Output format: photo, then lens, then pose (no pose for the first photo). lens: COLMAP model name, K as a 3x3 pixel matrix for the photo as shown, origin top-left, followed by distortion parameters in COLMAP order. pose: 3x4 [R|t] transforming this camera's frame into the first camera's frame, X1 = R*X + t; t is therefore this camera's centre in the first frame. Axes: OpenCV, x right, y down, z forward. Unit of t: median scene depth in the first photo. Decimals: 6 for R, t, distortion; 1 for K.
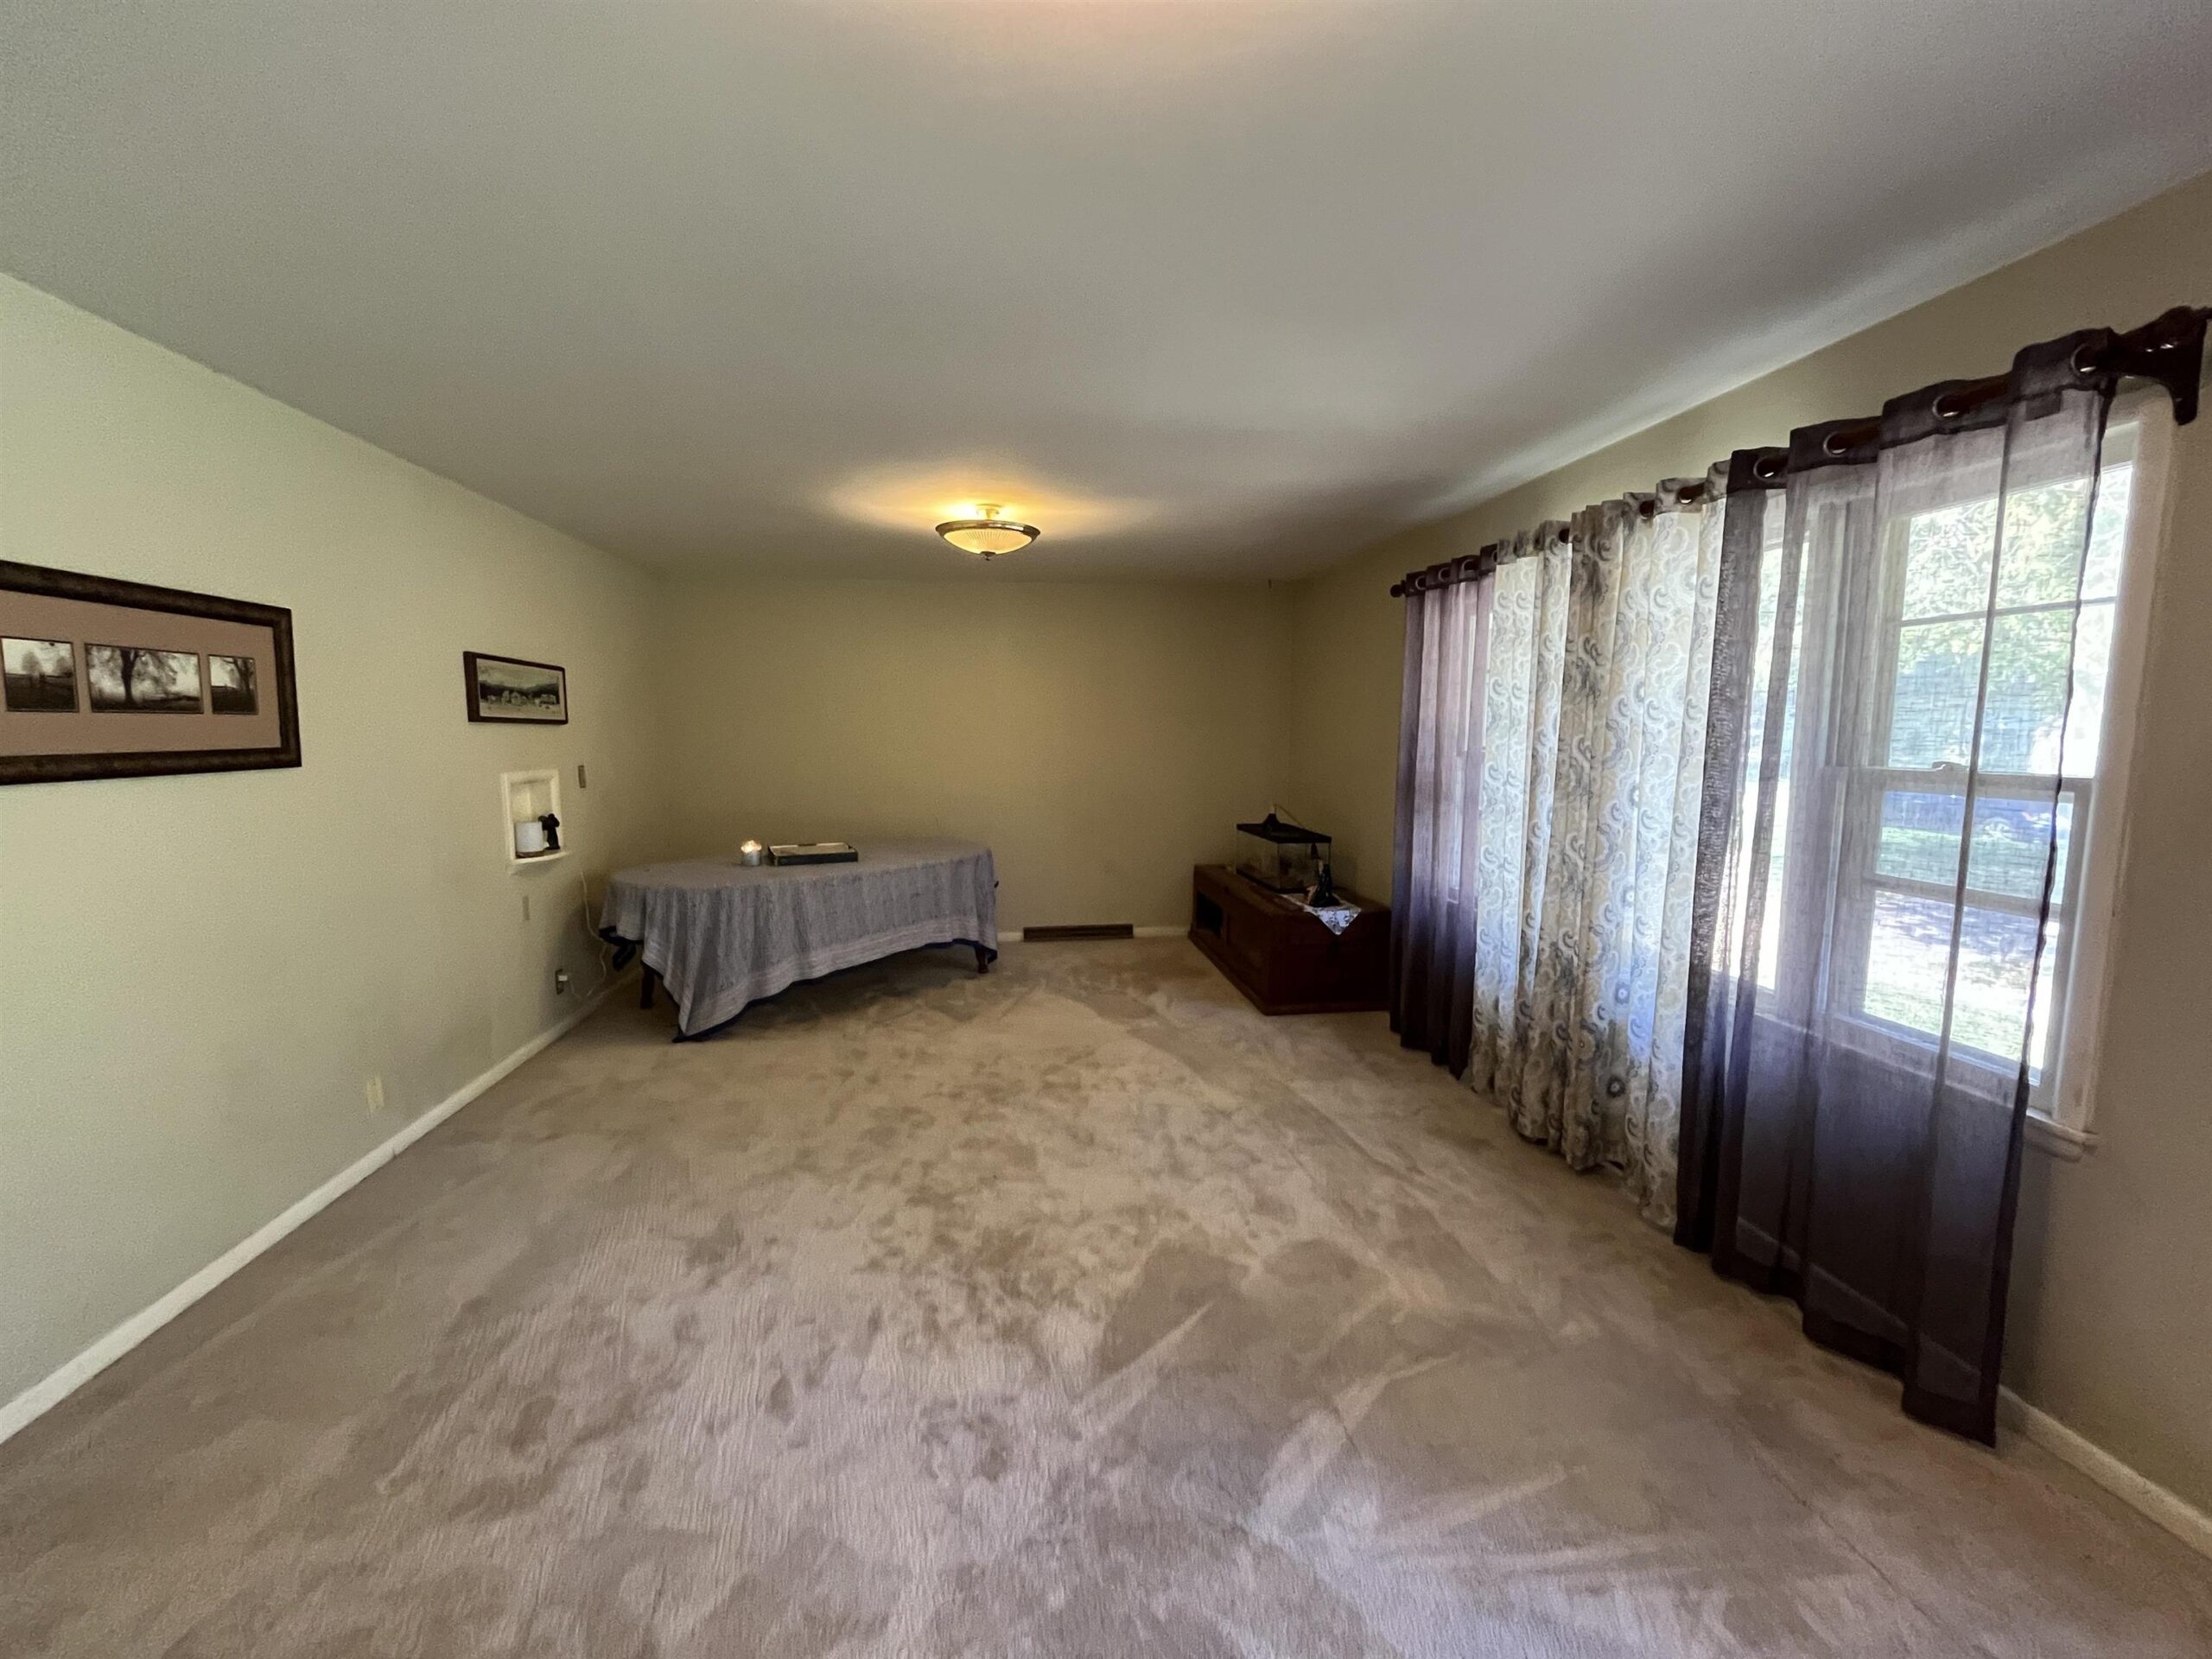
lens RADIAL K [[905.1, 0, 1103.4], [0, 905.1, 827.3], [0, 0, 1]] dist [-0.003409, 0.000418]
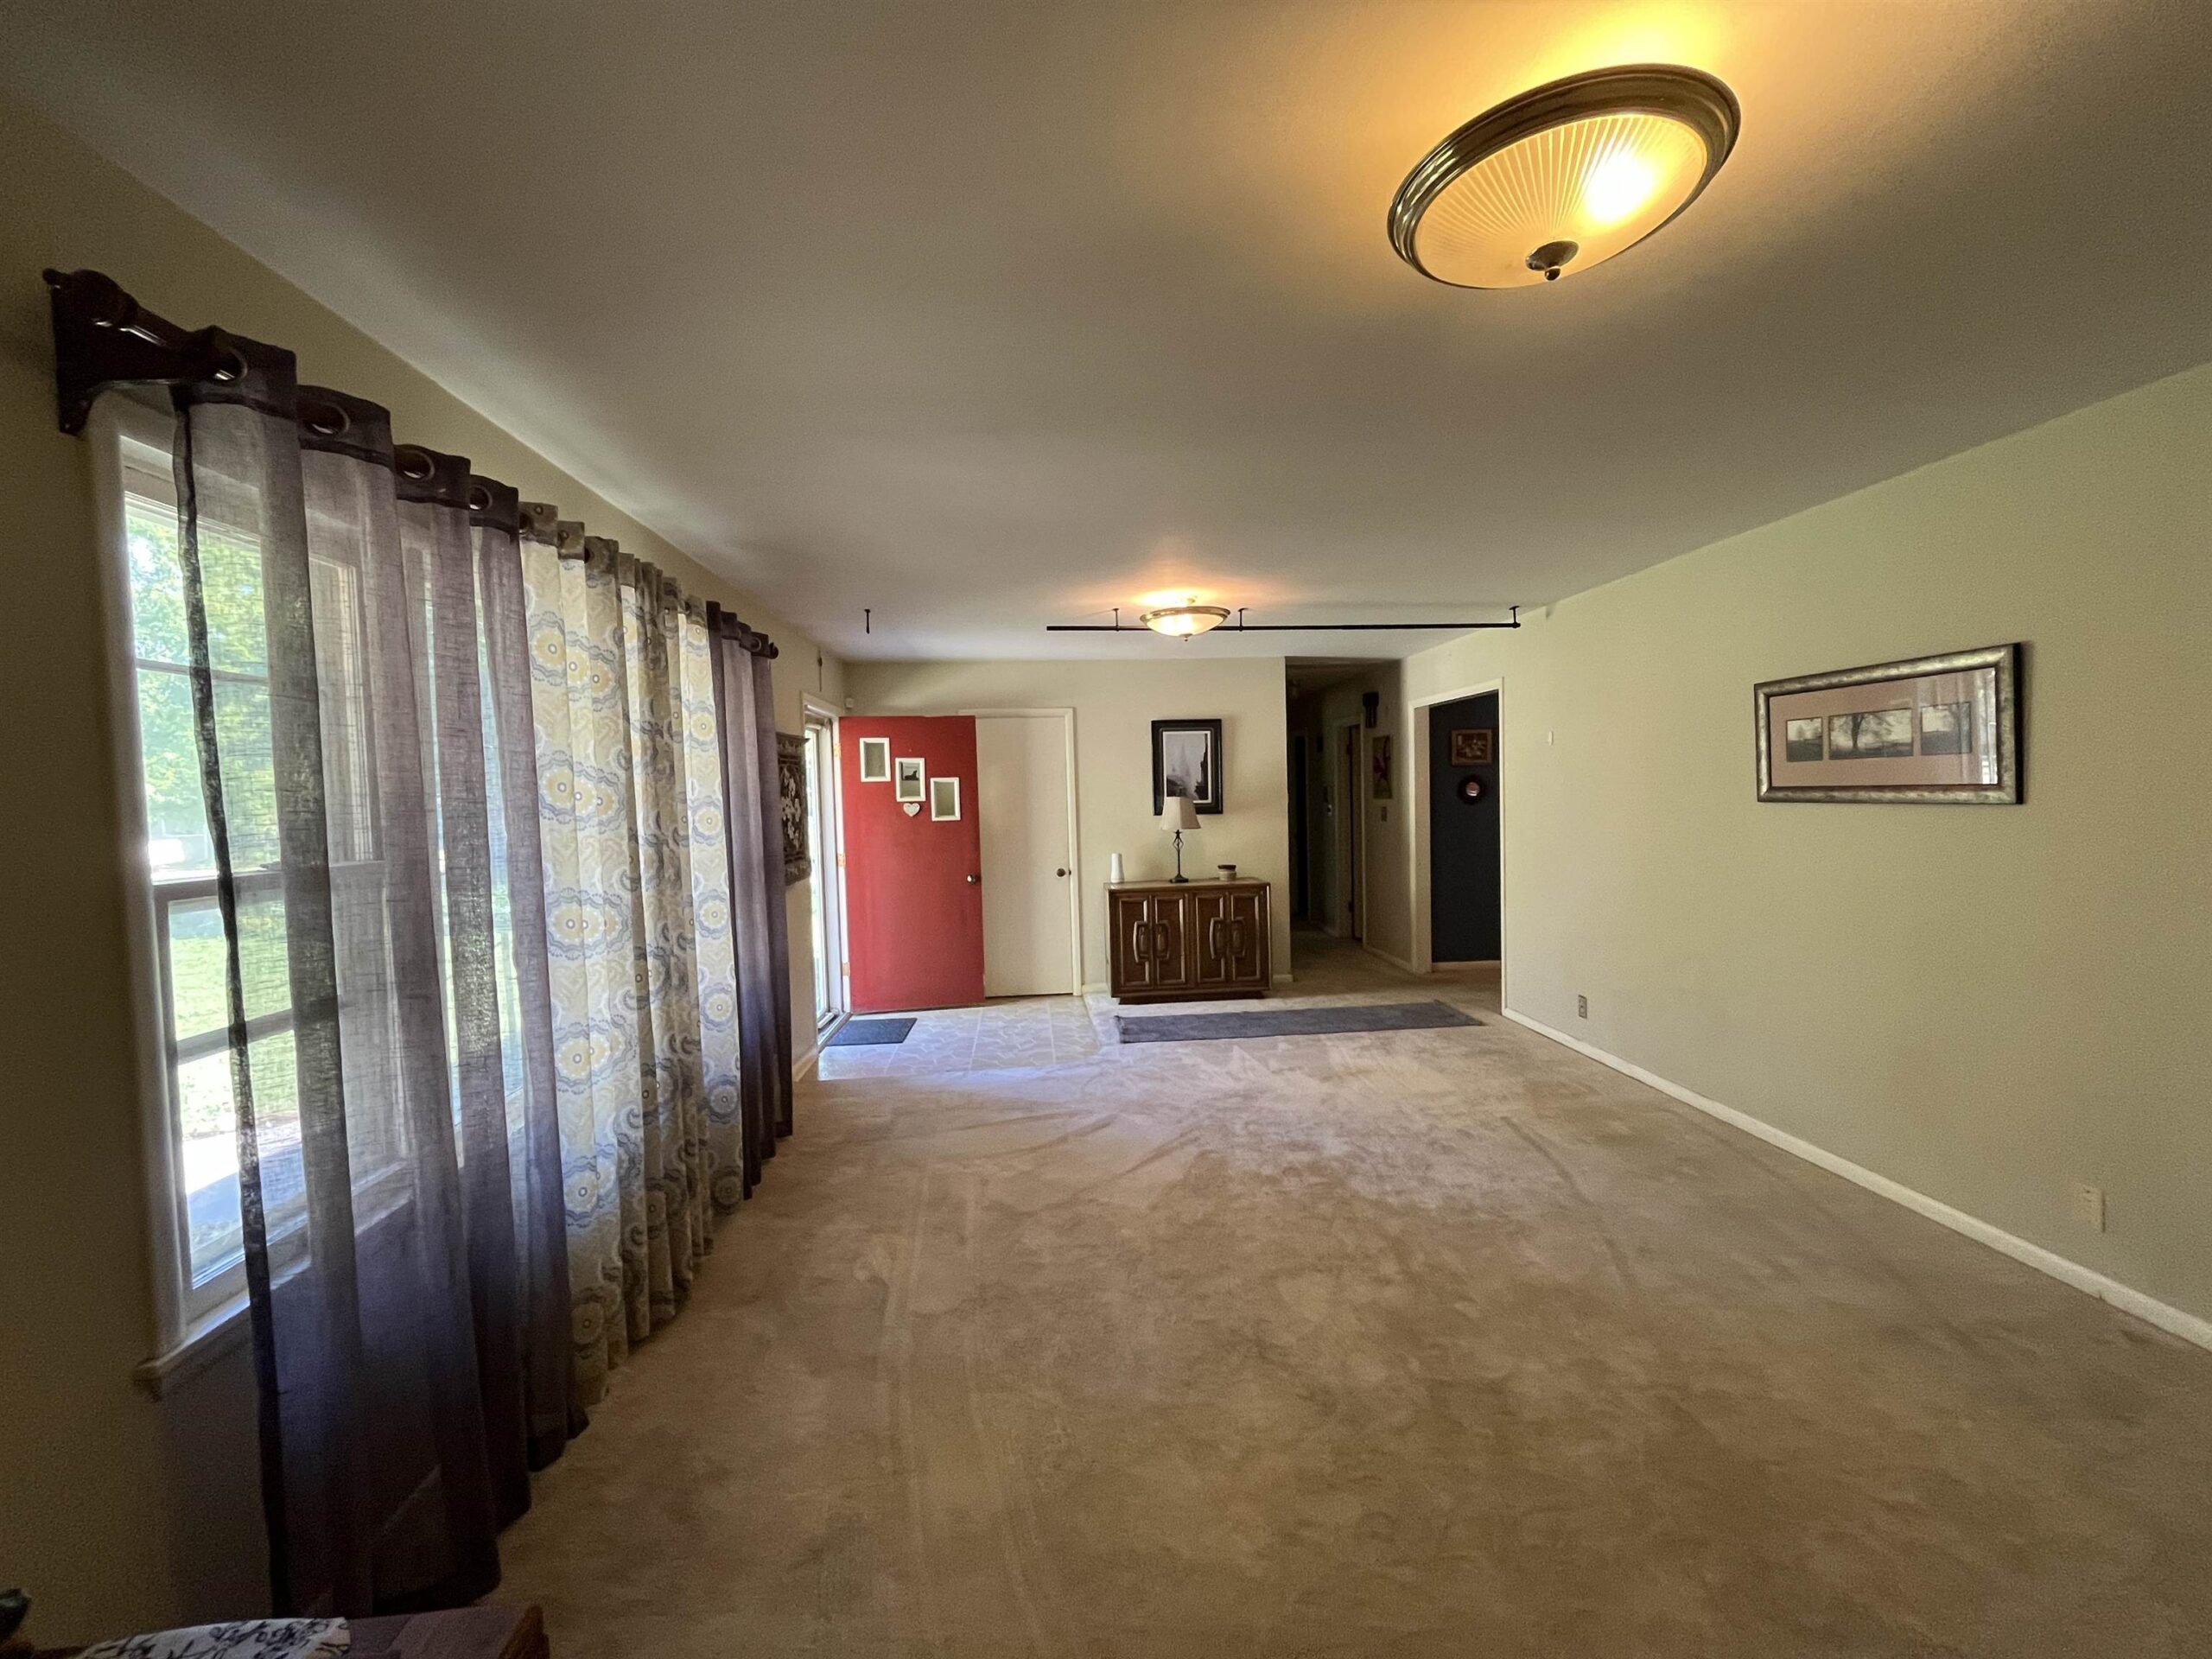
lens RADIAL K [[905.1, 0, 1104.8], [0, 905.1, 827.1], [0, 0, 1]] dist [-0.003409, 0.000418]
pose [[-0.998575, 0.022146, 0.048546, 0.057758], [0.029102, 0.988616, 0.147619, -0.259497], [-0.044724, 0.148821, -0.987852, 2.430445]]
